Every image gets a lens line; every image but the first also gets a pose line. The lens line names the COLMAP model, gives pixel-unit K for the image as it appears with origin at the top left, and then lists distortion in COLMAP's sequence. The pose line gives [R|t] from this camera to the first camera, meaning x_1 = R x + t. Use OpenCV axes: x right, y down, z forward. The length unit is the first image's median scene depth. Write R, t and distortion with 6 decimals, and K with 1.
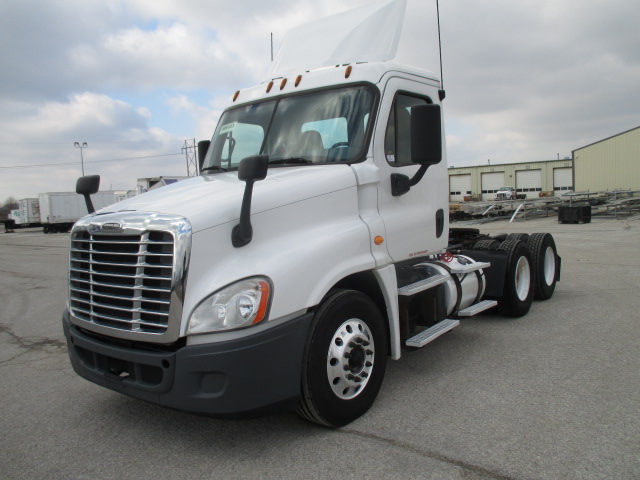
lens RADIAL K [[555.8, 0, 320.0], [0, 555.8, 240.0], [0, 0, 1]] dist [-0.039052, -0.008958]
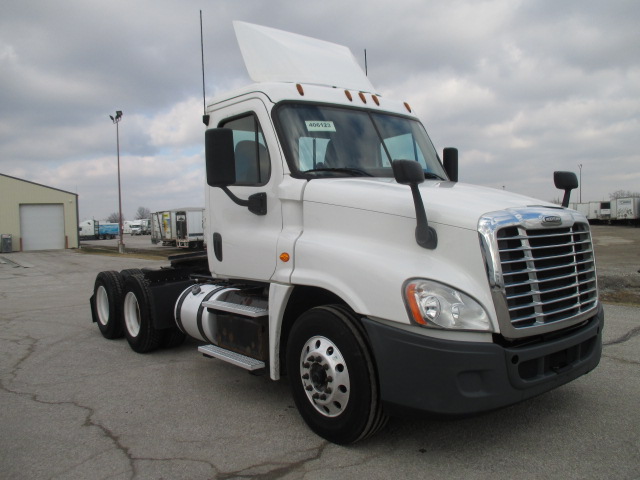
lens RADIAL K [[547.8, 0, 347.0], [0, 547.8, 238.6], [0, 0, 1]] dist [-0.007255, -0.002648]
pose [[0.217966, 0.000756, 0.975956, -1.358733], [0.102227, 0.994481, -0.023601, -0.004709], [-0.970588, 0.104914, 0.216686, 1.083255]]
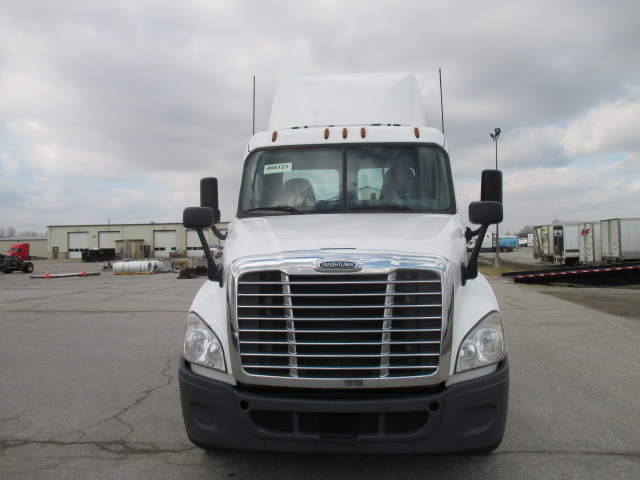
lens RADIAL K [[555.8, 0, 320.0], [0, 555.8, 240.0], [0, 0, 1]] dist [-0.039052, -0.008958]
pose [[0.840210, 0.031101, 0.541368, -0.850990], [0.024694, 0.995124, -0.095493, 0.018722], [-0.541698, 0.093603, 0.835345, 0.236143]]
